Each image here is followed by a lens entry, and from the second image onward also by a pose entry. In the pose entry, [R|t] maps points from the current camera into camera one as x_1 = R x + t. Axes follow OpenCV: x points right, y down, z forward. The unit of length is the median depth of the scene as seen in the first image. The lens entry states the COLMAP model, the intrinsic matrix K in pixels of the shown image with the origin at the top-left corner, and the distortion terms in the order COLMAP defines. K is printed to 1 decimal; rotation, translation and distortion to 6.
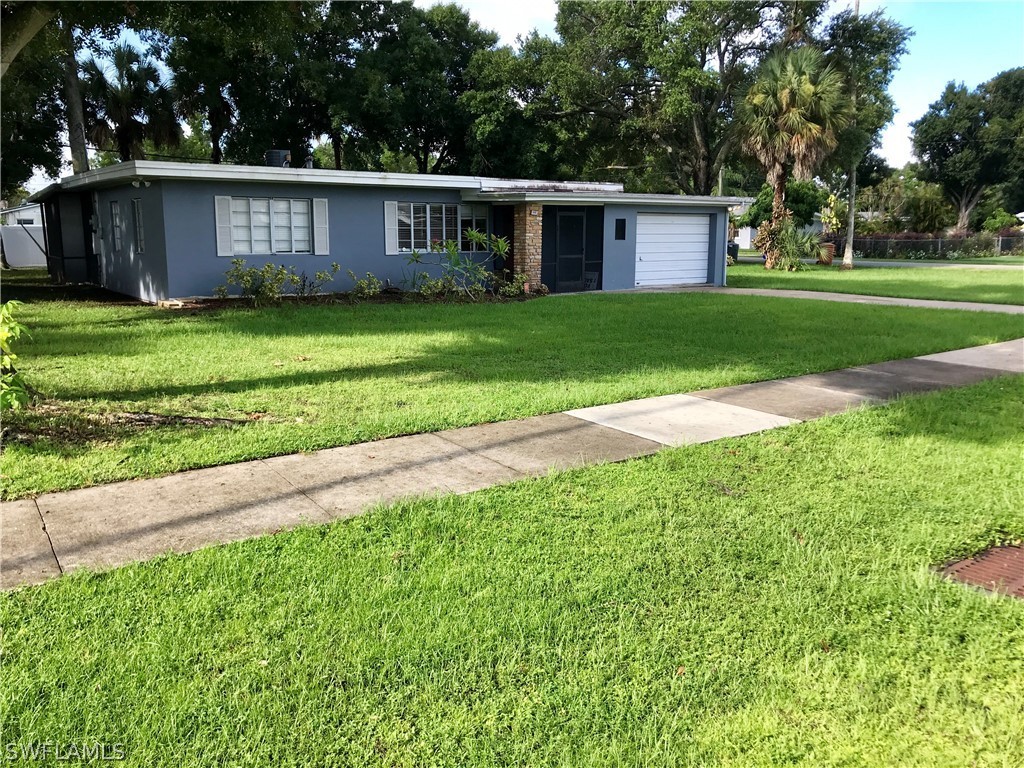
lens RADIAL K [[842.0, 0, 512.0], [0, 842.0, 384.0], [0, 0, 1]] dist [0.005458, 0.001078]
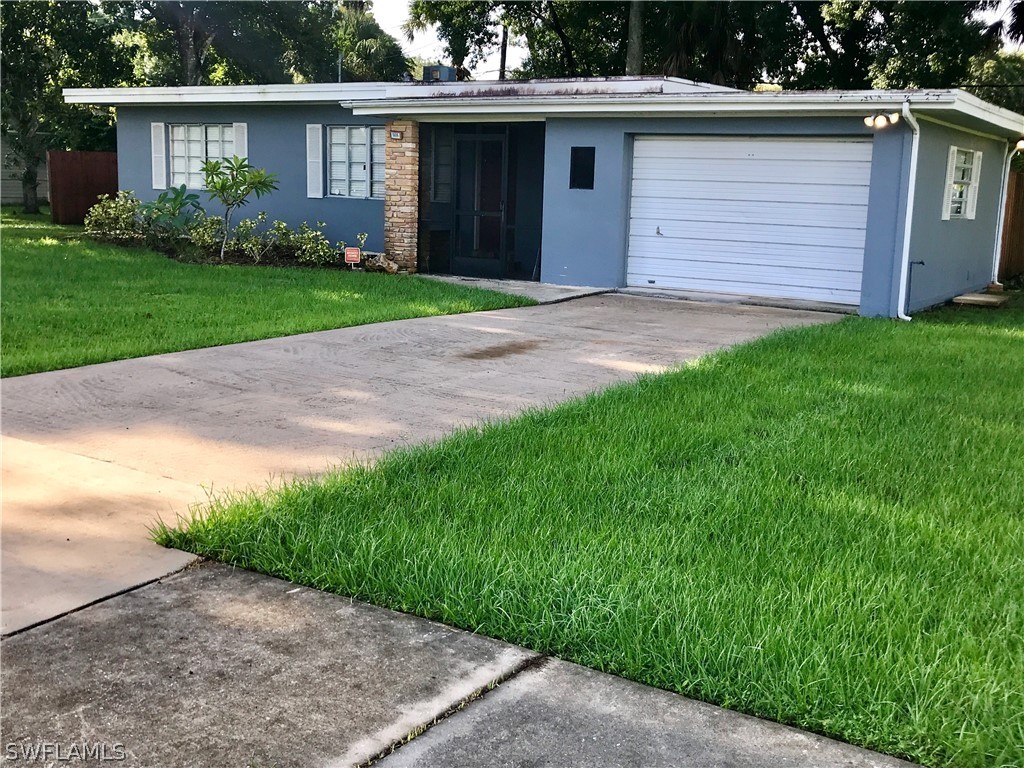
lens RADIAL K [[1140.0, 0, 512.0], [0, 1140.0, 384.0], [0, 0, 1]] dist [-0.008636, -0.010189]
pose [[0.399048, 0.174354, -0.900201, 0.773108], [-0.191142, 0.976005, 0.104306, -0.125421], [0.896786, 0.130443, 0.422799, 0.718550]]
